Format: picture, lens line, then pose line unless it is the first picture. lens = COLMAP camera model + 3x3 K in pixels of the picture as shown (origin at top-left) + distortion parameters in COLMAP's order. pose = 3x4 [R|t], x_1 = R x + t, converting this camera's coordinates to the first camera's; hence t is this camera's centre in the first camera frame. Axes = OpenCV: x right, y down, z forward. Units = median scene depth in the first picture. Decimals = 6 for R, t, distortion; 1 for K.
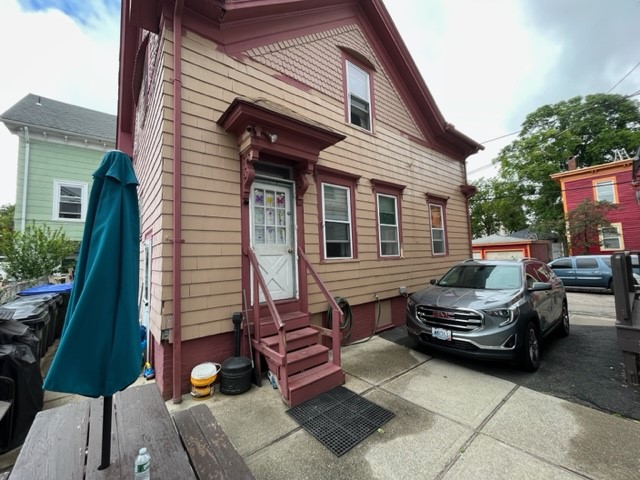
lens RADIAL K [[256.7, 0, 317.1], [0, 256.7, 239.4], [0, 0, 1]] dist [0.000002, 0.000032]
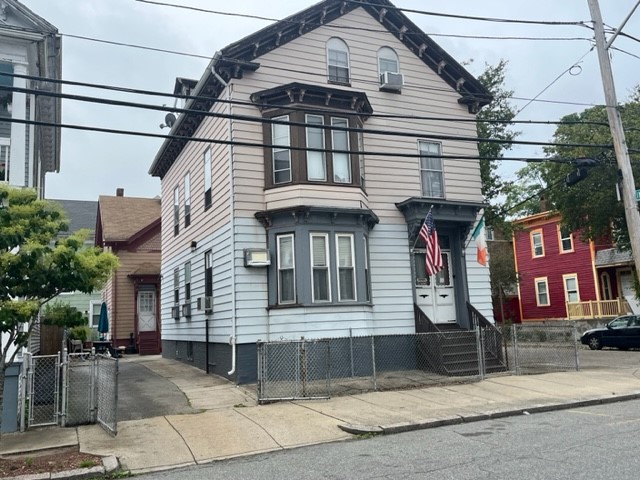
lens RADIAL K [[566.6, 0, 320.0], [0, 566.6, 240.0], [0, 0, 1]] dist [0.052218, -0.004955]
pose [[0.970510, -0.042227, -0.237334, 3.629226], [0.026304, 0.997210, -0.069864, -0.318555], [0.239622, 0.061561, 0.968913, -5.322052]]
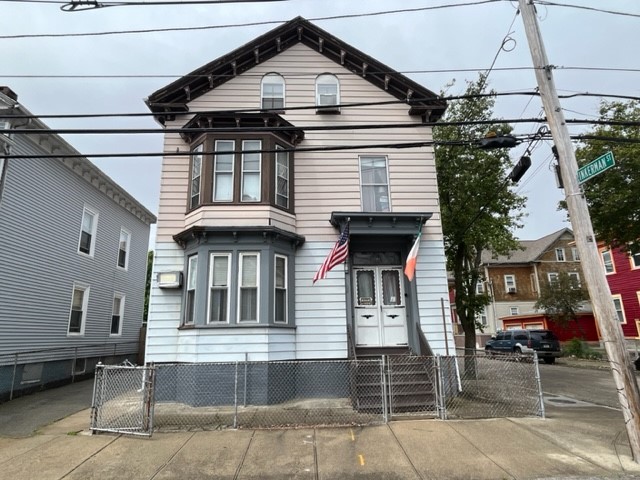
lens RADIAL K [[389.5, 0, 320.0], [0, 389.5, 240.0], [0, 0, 1]] dist [-0.000348, -0.002092]
pose [[0.812520, -0.120971, -0.570243, 4.682910], [0.033106, 0.986228, -0.162046, -0.275881], [0.581992, 0.112788, 0.805335, -3.488890]]
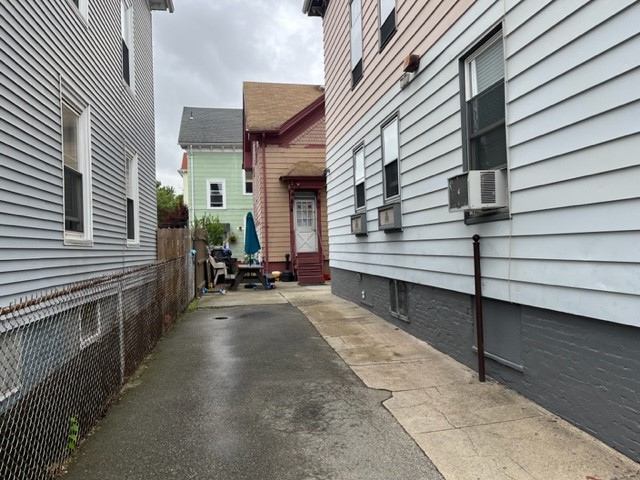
lens RADIAL K [[478.9, 0, 320.0], [0, 478.9, 240.0], [0, 0, 1]] dist [0.071418, -0.000122]
pose [[0.880077, 0.001700, -0.474828, 2.070828], [0.031890, 0.997524, 0.062678, -0.134285], [0.473759, -0.070303, 0.877844, -2.801338]]
